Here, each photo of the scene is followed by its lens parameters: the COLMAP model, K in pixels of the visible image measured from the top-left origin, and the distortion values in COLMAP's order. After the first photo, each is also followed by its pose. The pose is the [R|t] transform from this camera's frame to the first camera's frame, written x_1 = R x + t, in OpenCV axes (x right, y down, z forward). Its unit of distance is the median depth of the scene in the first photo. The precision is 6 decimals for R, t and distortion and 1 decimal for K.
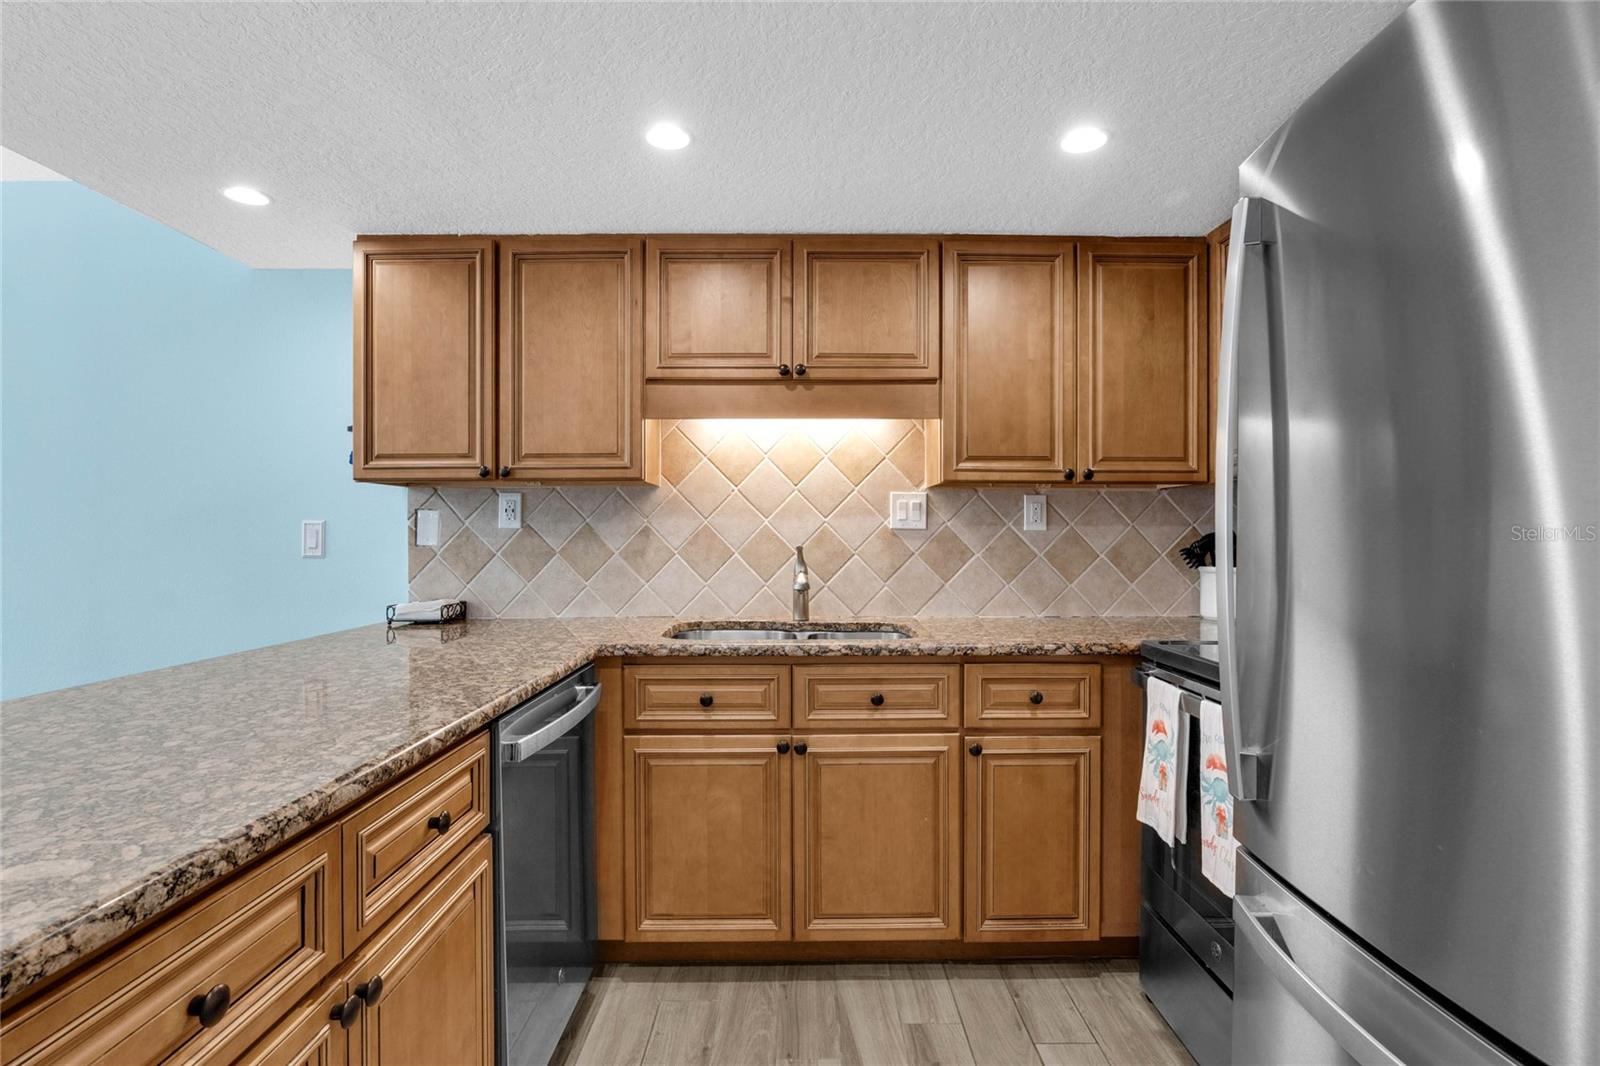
lens RADIAL K [[784.2, 0, 800.0], [0, 784.2, 533.0], [0, 0, 1]] dist [-0.016978, 0.001306]
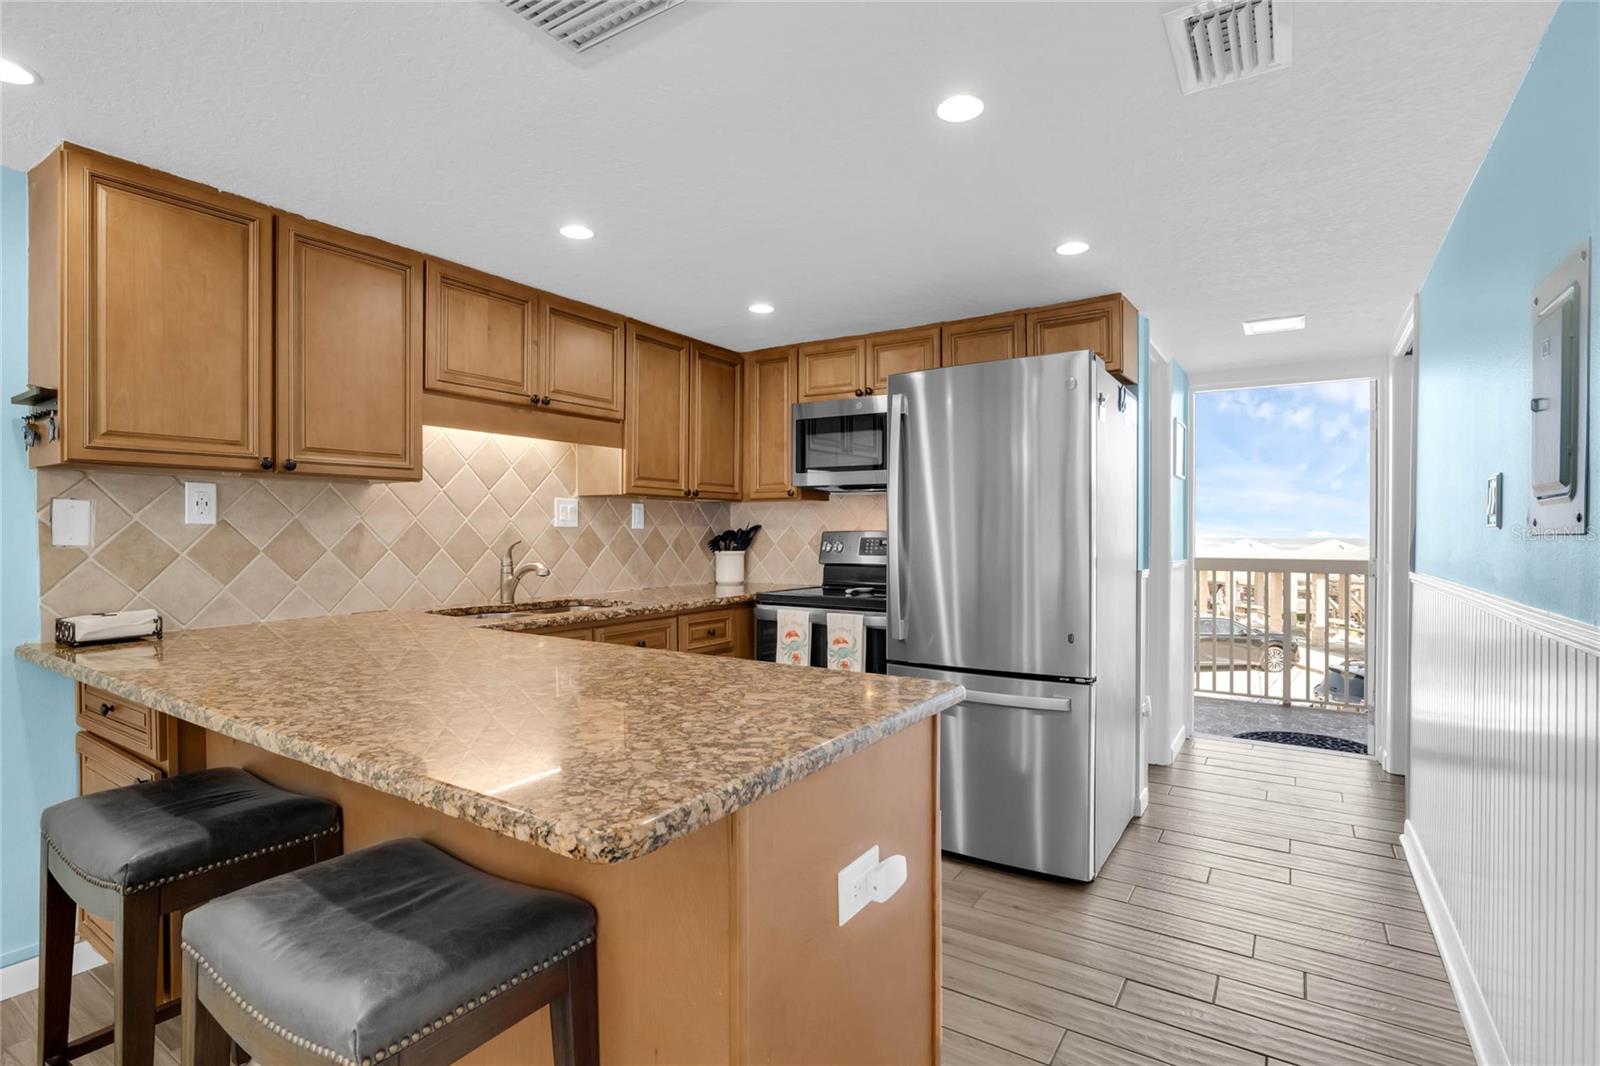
lens RADIAL K [[770.3, 0, 824.5], [0, 770.3, 534.1], [0, 0, 1]] dist [-0.011347, 0.000060]
pose [[0.530348, -0.003189, 0.847774, -0.722831], [-0.002352, 0.999984, 0.005233, -0.001126], [-0.847776, -0.004769, 0.530332, -0.032331]]
